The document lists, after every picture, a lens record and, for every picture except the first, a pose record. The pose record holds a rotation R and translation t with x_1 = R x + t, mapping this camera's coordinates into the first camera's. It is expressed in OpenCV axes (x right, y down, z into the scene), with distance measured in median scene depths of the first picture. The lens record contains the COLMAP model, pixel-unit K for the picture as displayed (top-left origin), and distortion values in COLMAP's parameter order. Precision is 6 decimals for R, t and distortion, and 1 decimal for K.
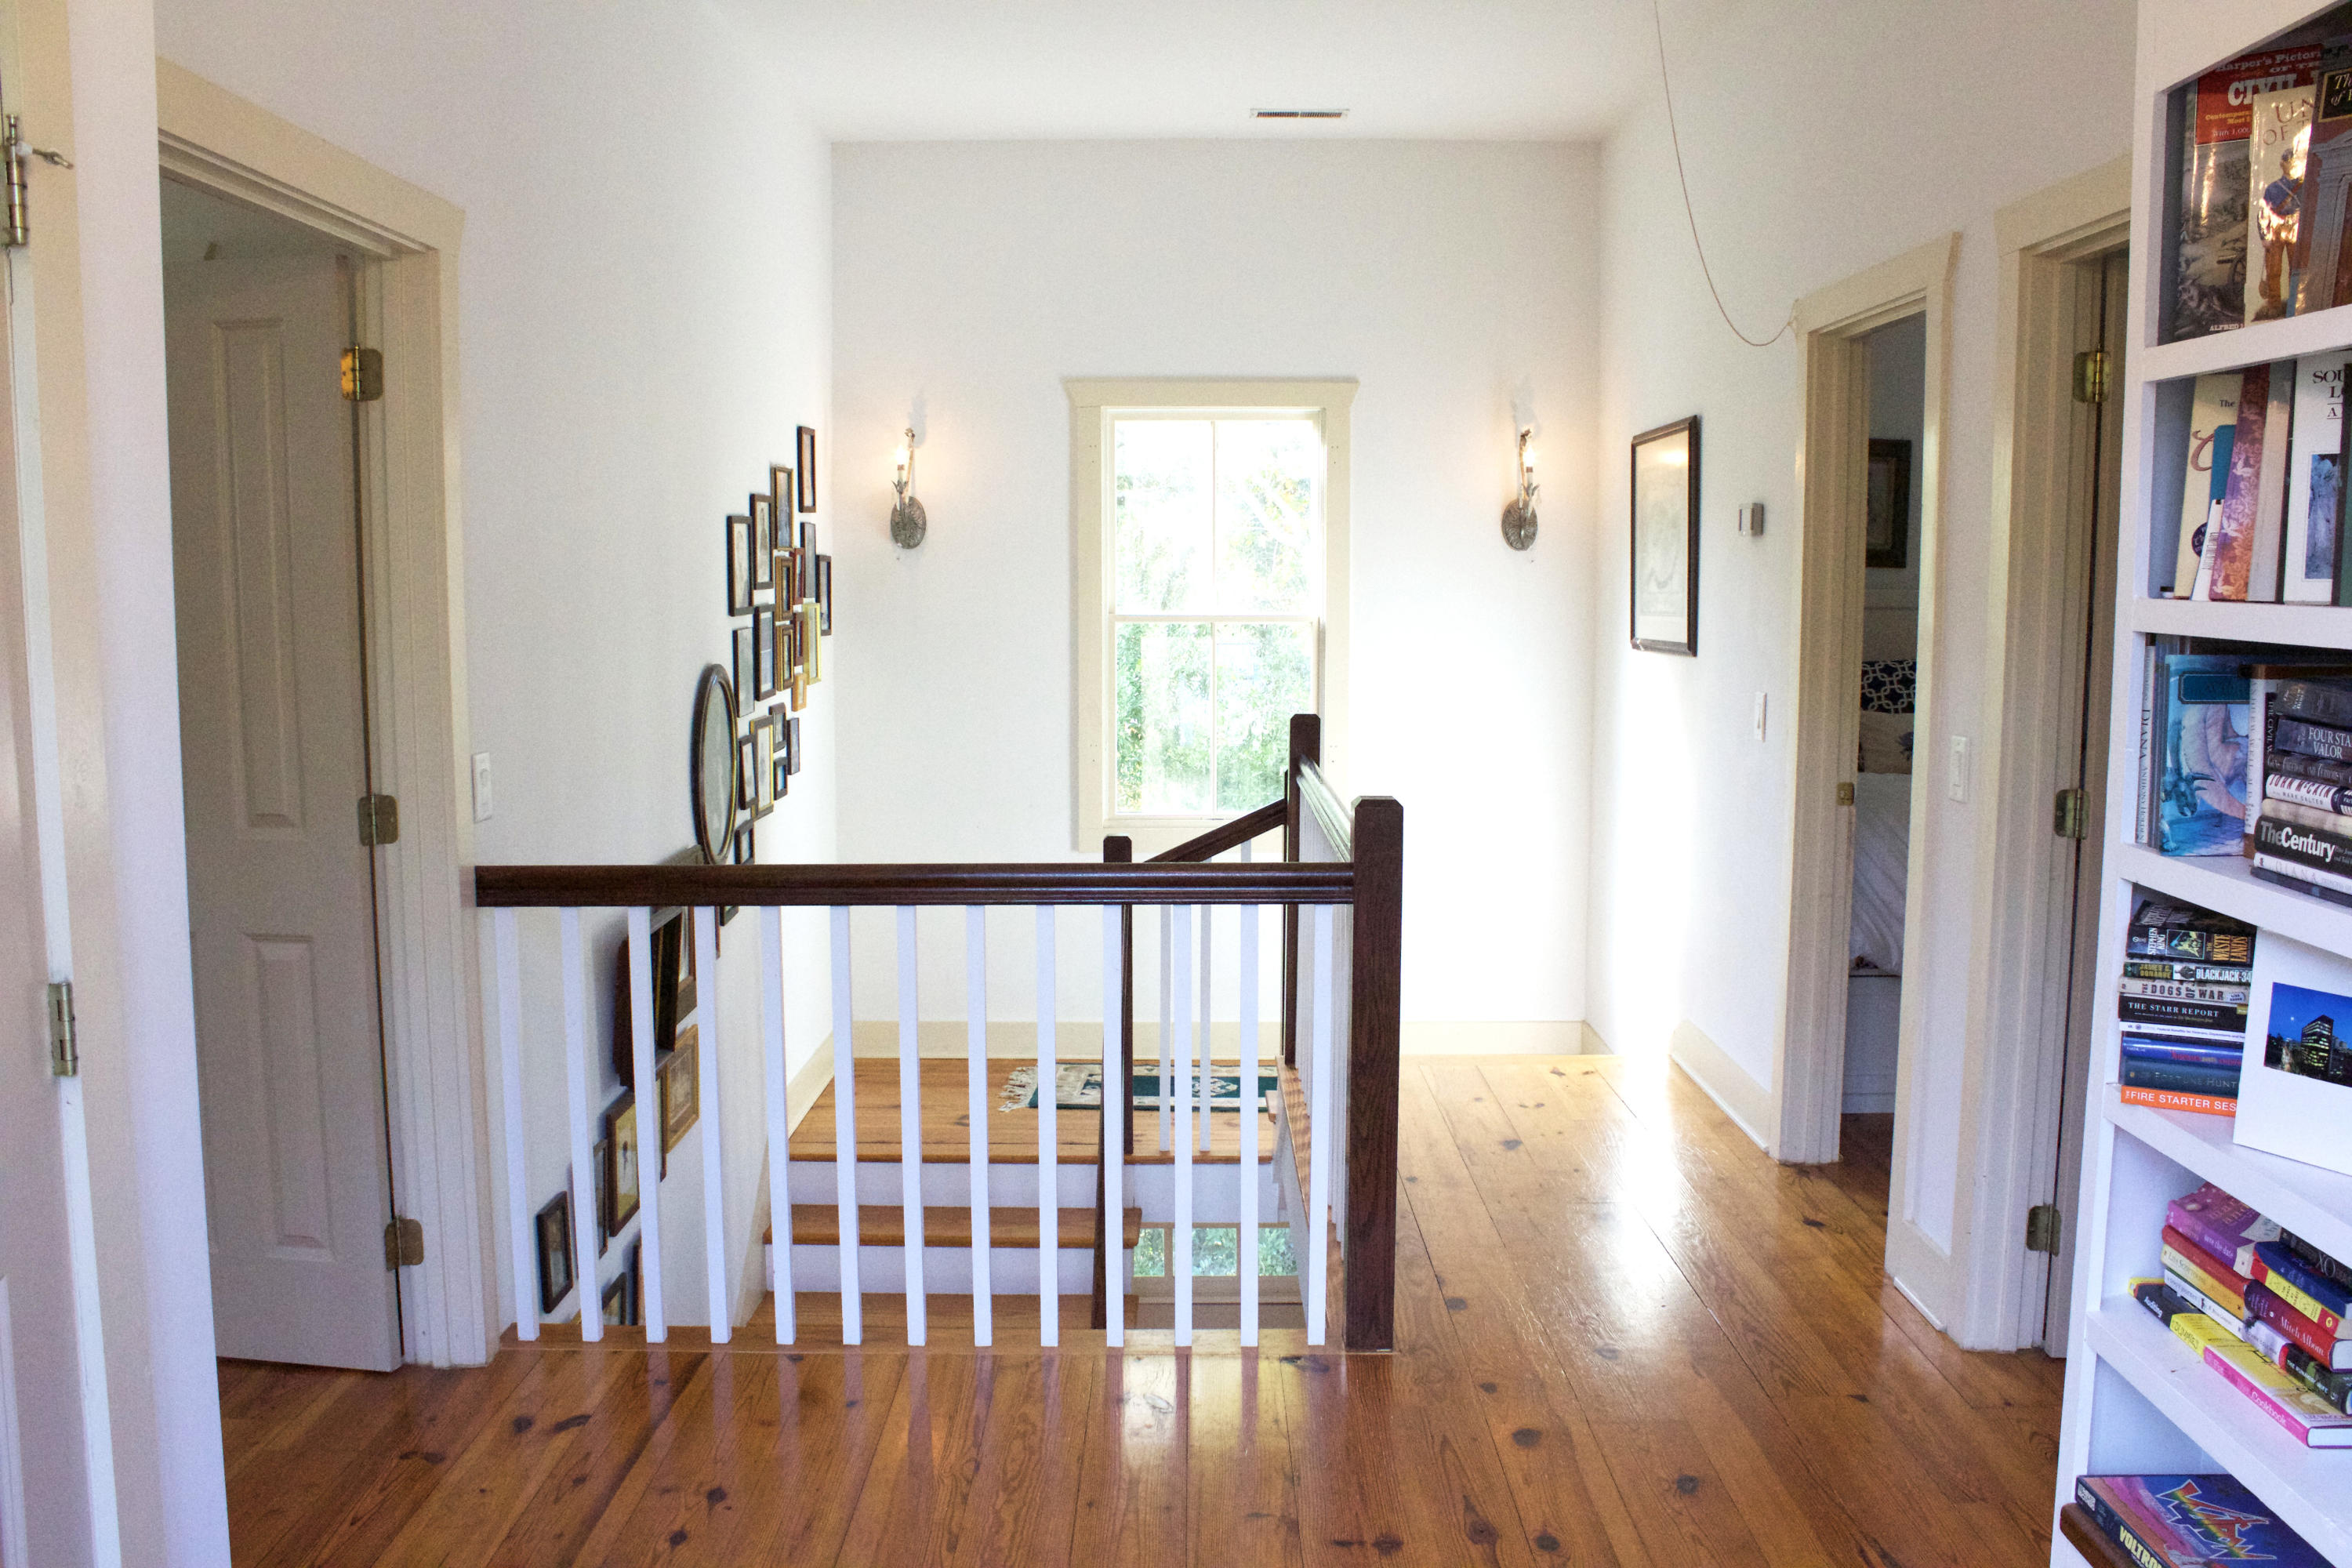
lens RADIAL K [[1948.3, 0, 1176.0], [0, 1948.3, 784.0], [0, 0, 1]] dist [-0.191357, 0.194582]
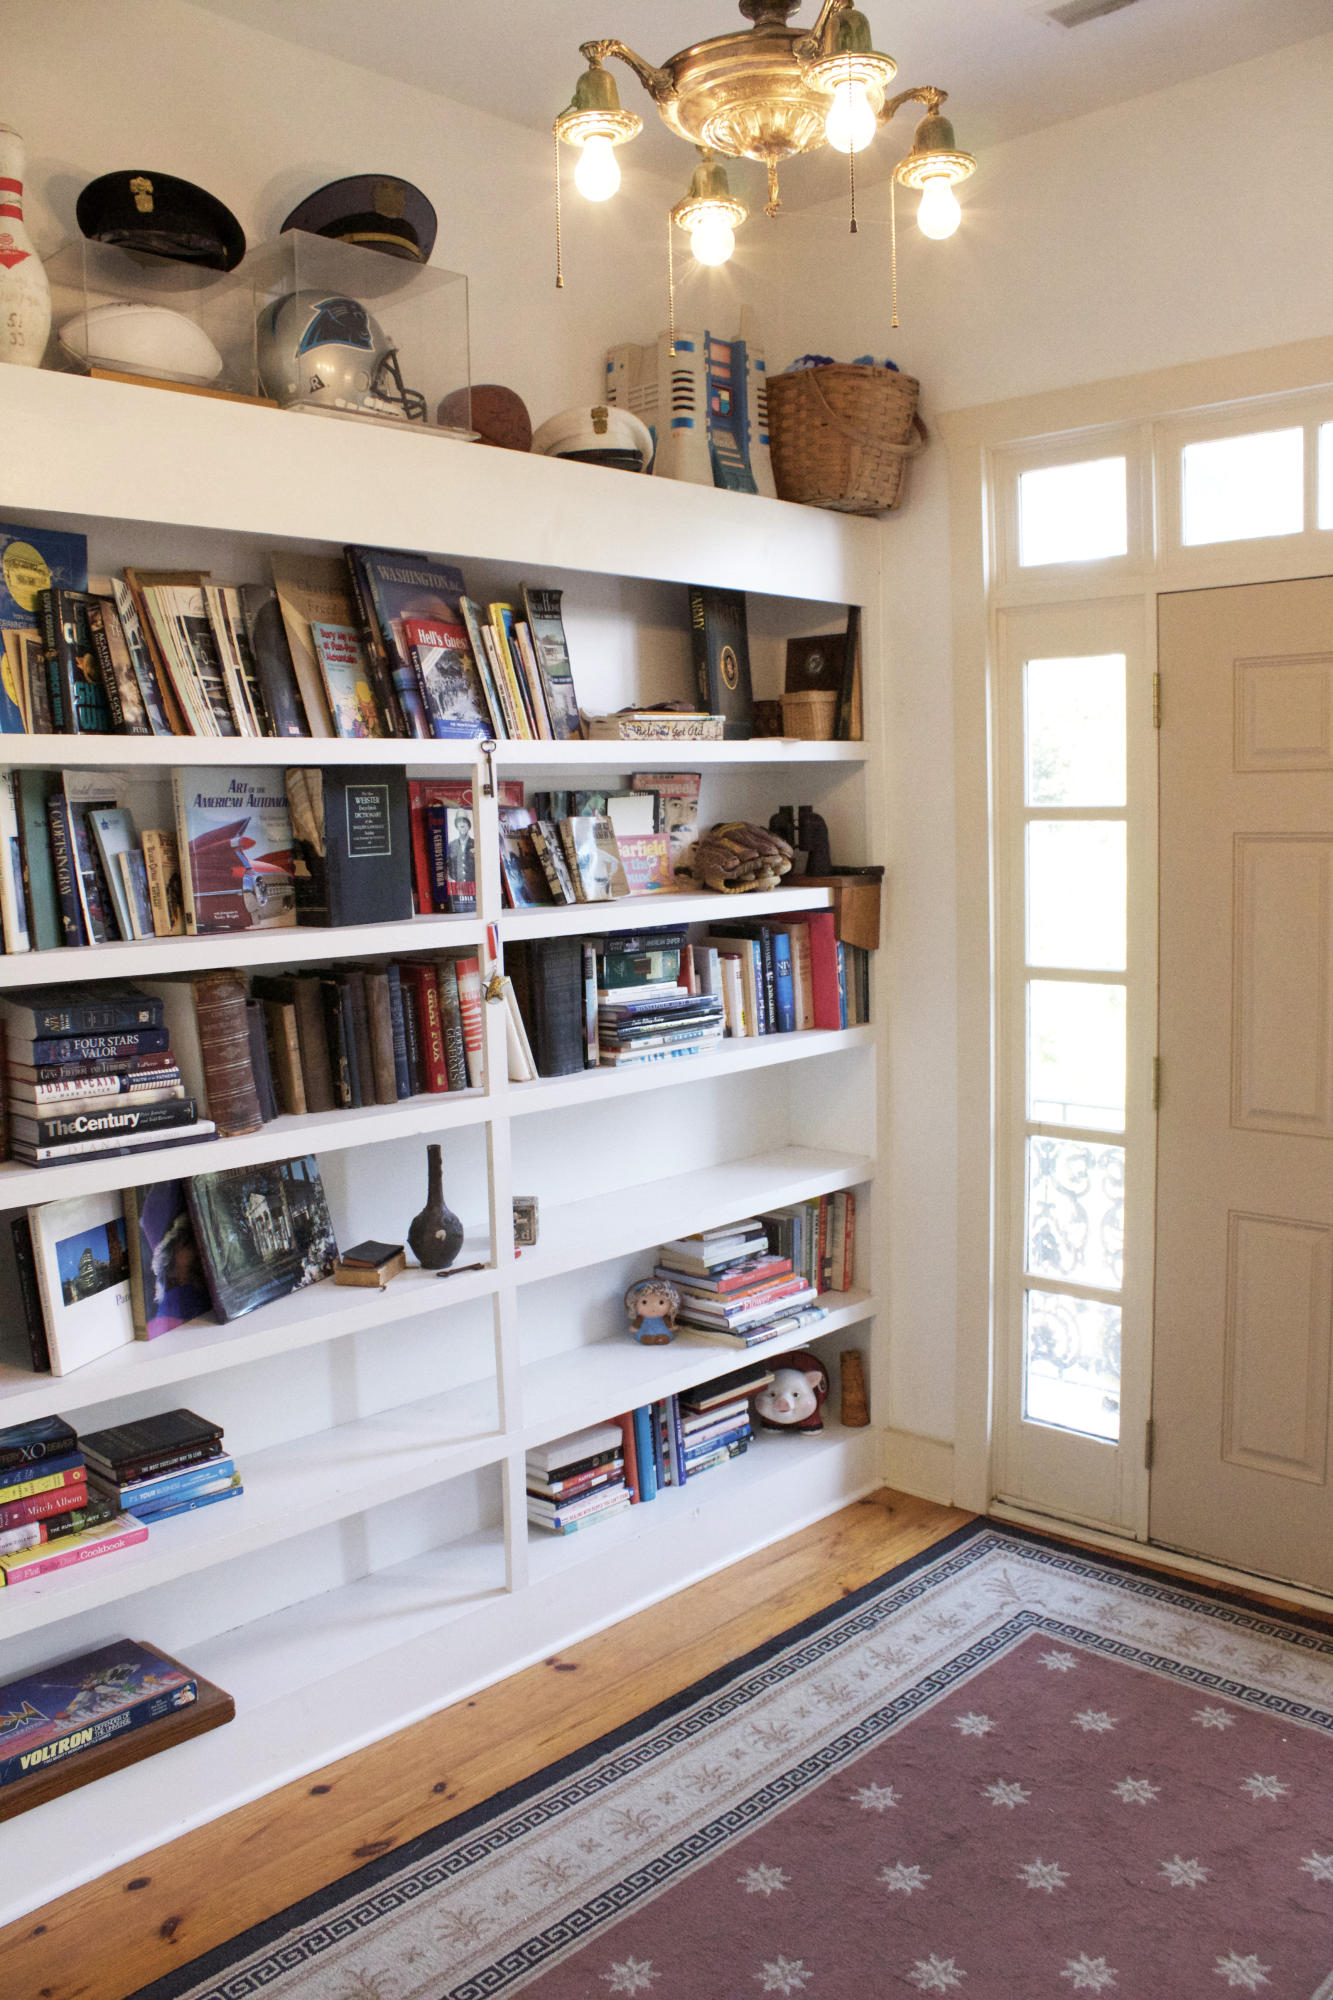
lens RADIAL K [[1656.7, 0, 666.5], [0, 1656.7, 1000.0], [0, 0, 1]] dist [-0.191357, 0.194582]
pose [[-0.731784, -0.053544, 0.679430, -0.483836], [0.102557, 0.976906, 0.187447, -0.231234], [-0.673776, 0.206851, -0.709393, 1.521998]]
